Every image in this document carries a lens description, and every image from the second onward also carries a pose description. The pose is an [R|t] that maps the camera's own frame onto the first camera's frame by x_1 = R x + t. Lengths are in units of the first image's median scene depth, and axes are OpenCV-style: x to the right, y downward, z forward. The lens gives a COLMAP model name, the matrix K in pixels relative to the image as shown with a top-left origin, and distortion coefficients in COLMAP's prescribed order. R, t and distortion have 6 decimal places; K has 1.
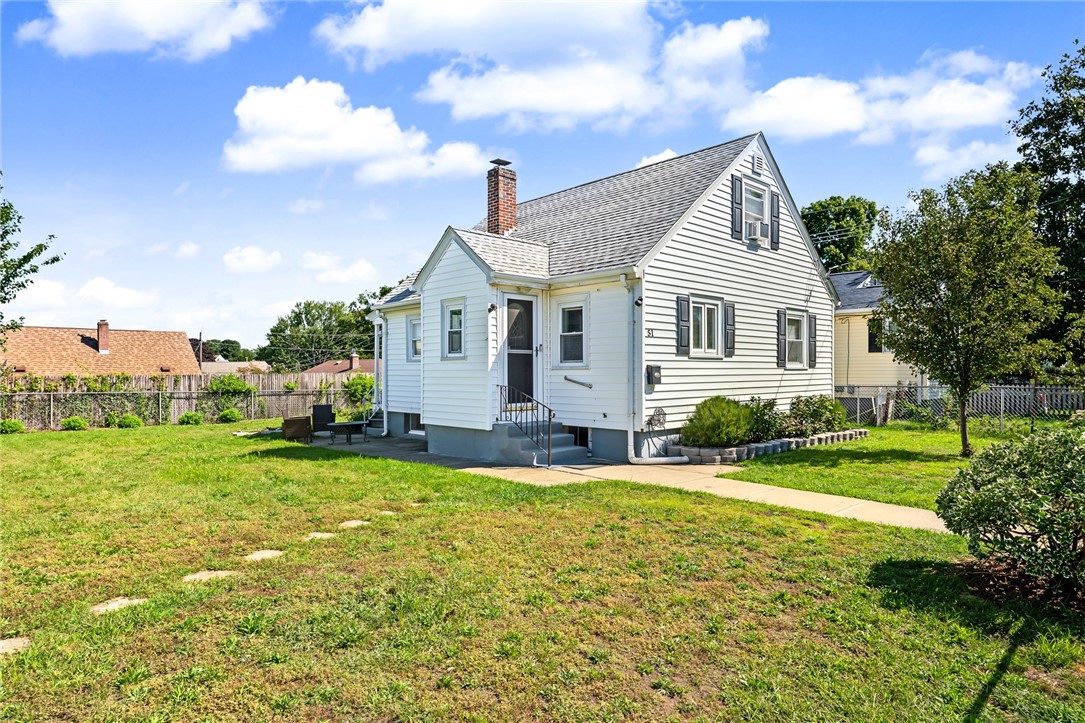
lens RADIAL K [[634.3, 0, 538.7], [0, 634.3, 370.2], [0, 0, 1]] dist [0.020128, -0.000942]
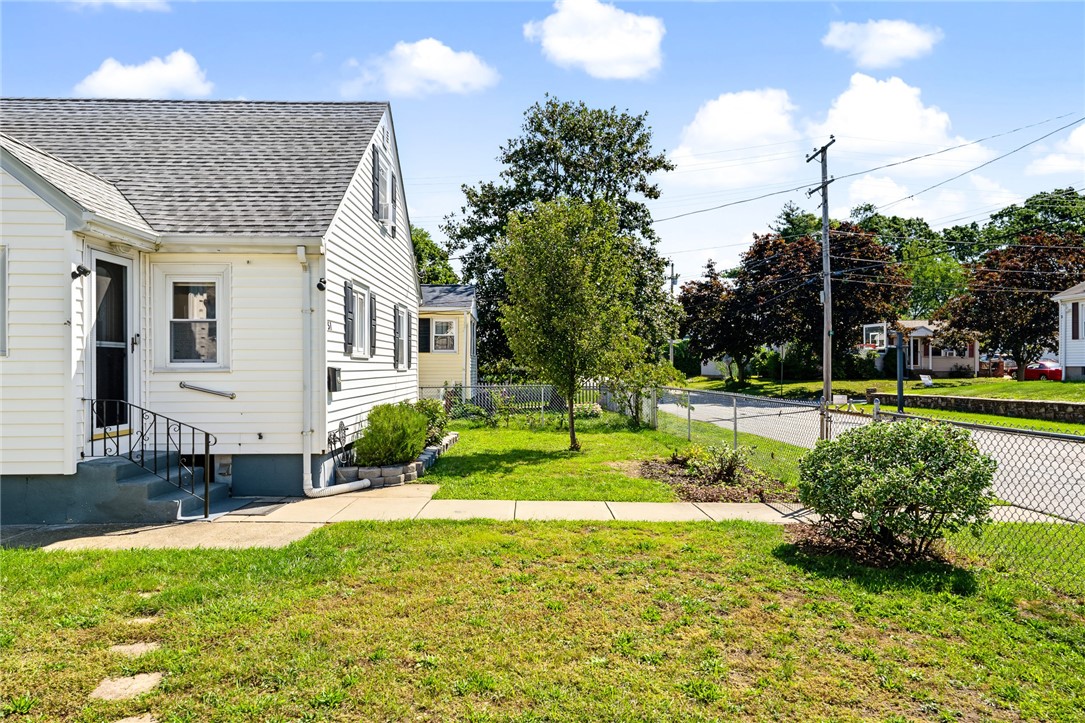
lens RADIAL K [[709.9, 0, 541.0], [0, 709.9, 363.7], [0, 0, 1]] dist [0.012181, 0.005143]
pose [[0.672679, 0.006688, 0.739904, -0.261743], [-0.003877, 0.999977, -0.005514, -0.007588], [-0.739924, 0.000840, 0.672690, 0.197403]]
